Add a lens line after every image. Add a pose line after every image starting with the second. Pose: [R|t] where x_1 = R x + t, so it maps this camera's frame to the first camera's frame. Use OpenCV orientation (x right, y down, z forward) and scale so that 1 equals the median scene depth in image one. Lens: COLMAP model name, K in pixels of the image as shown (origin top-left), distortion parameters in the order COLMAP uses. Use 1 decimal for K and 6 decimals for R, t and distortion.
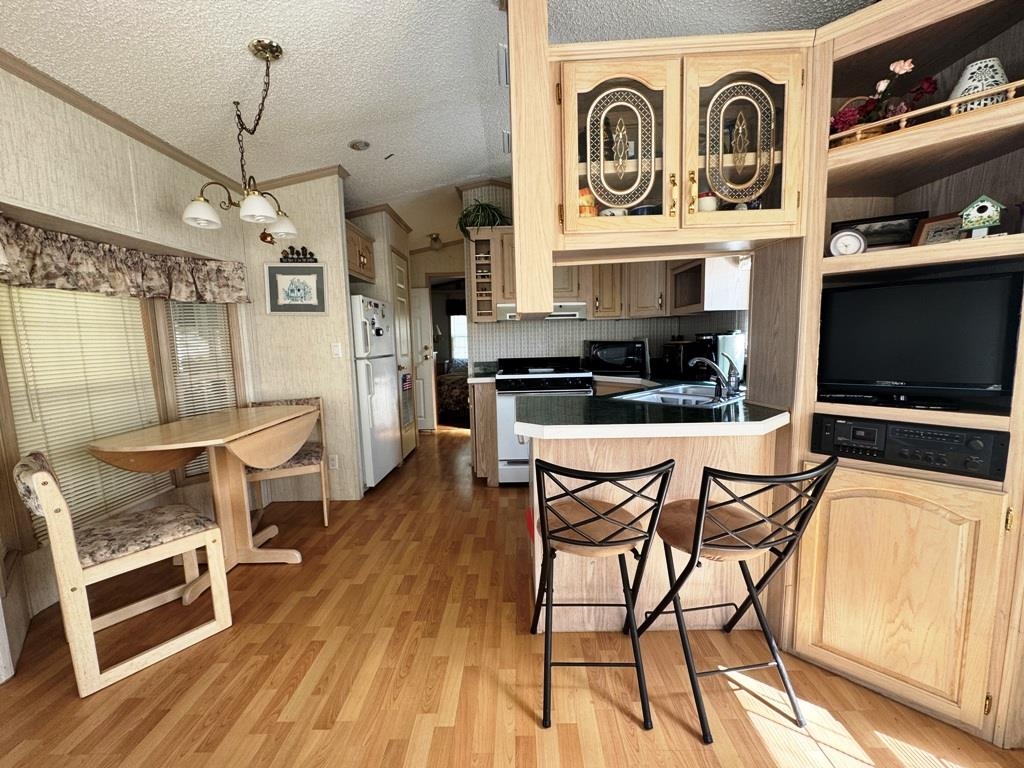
lens RADIAL K [[407.9, 0, 512.0], [0, 407.9, 384.0], [0, 0, 1]] dist [-0.001737, -0.000041]
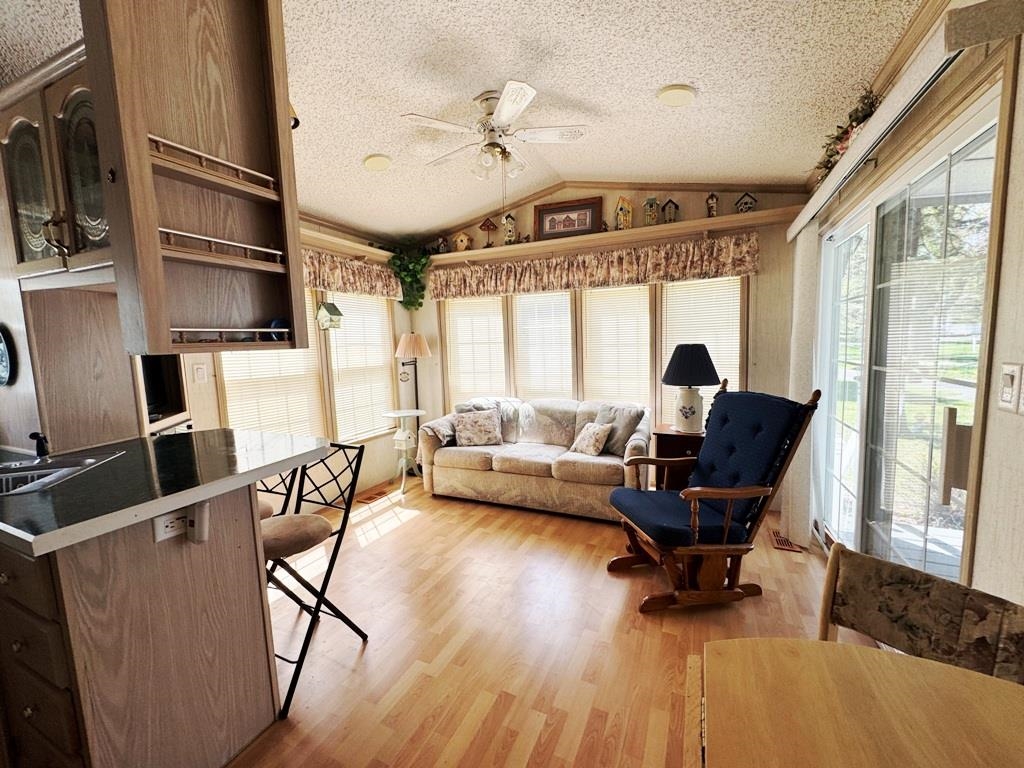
lens RADIAL K [[407.9, 0, 512.0], [0, 407.9, 384.0], [0, 0, 1]] dist [-0.001737, -0.000041]
pose [[-0.910513, 0.013277, 0.413266, -0.796152], [0.097510, 0.978189, 0.183408, -0.196266], [-0.401817, 0.207293, -0.891949, 1.522228]]
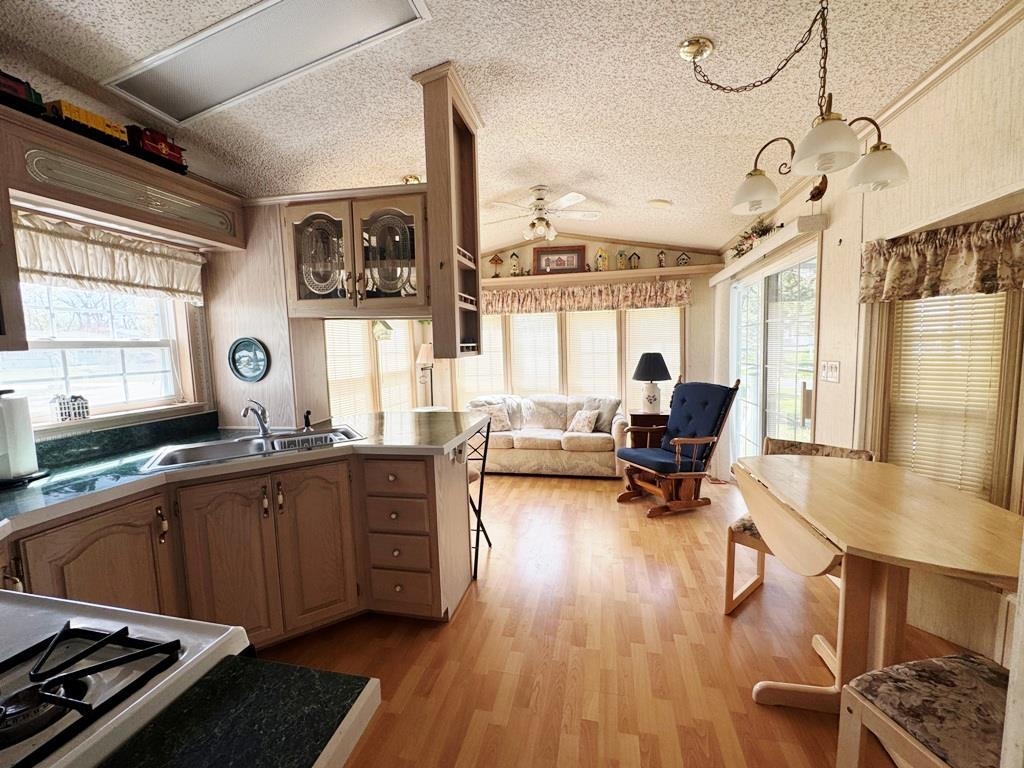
lens RADIAL K [[407.9, 0, 512.0], [0, 407.9, 384.0], [0, 0, 1]] dist [-0.001737, -0.000041]
pose [[-0.977164, 0.036618, 0.209306, -0.410888], [0.075843, 0.980260, 0.182586, -0.320476], [-0.198488, 0.194291, -0.960653, 2.362071]]
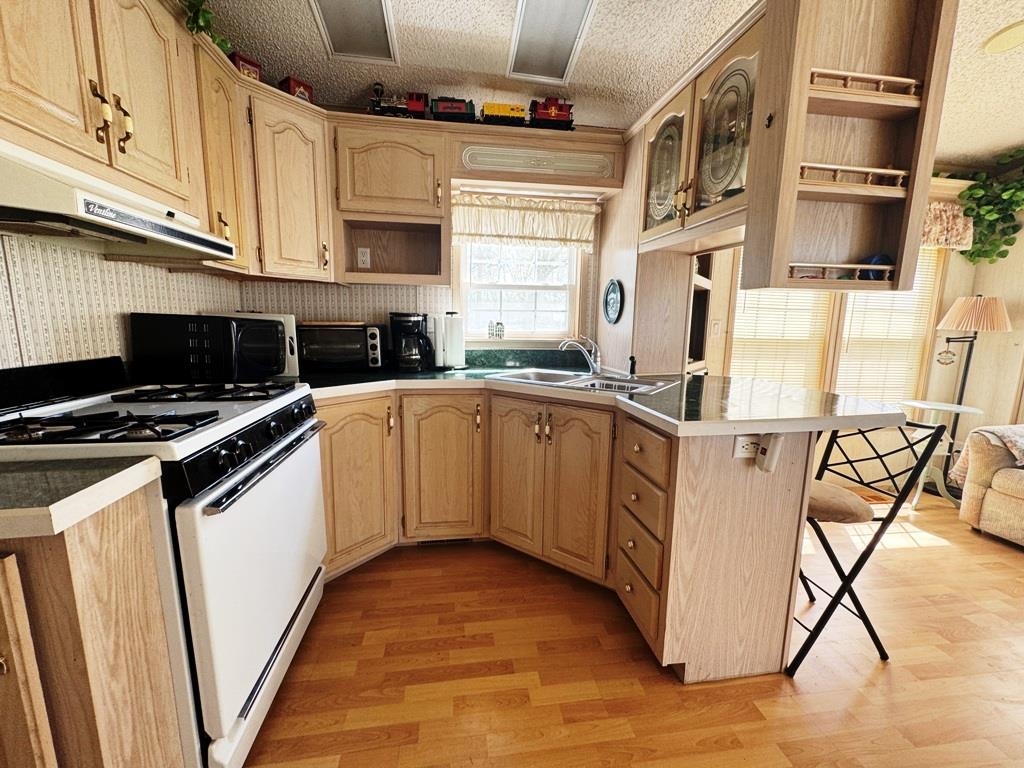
lens RADIAL K [[407.9, 0, 512.0], [0, 407.9, 384.0], [0, 0, 1]] dist [-0.001737, -0.000041]
pose [[-0.156822, -0.124363, 0.979766, -0.635707], [0.089243, 0.986198, 0.139464, -0.150782], [-0.983587, 0.109308, -0.143559, 1.726044]]
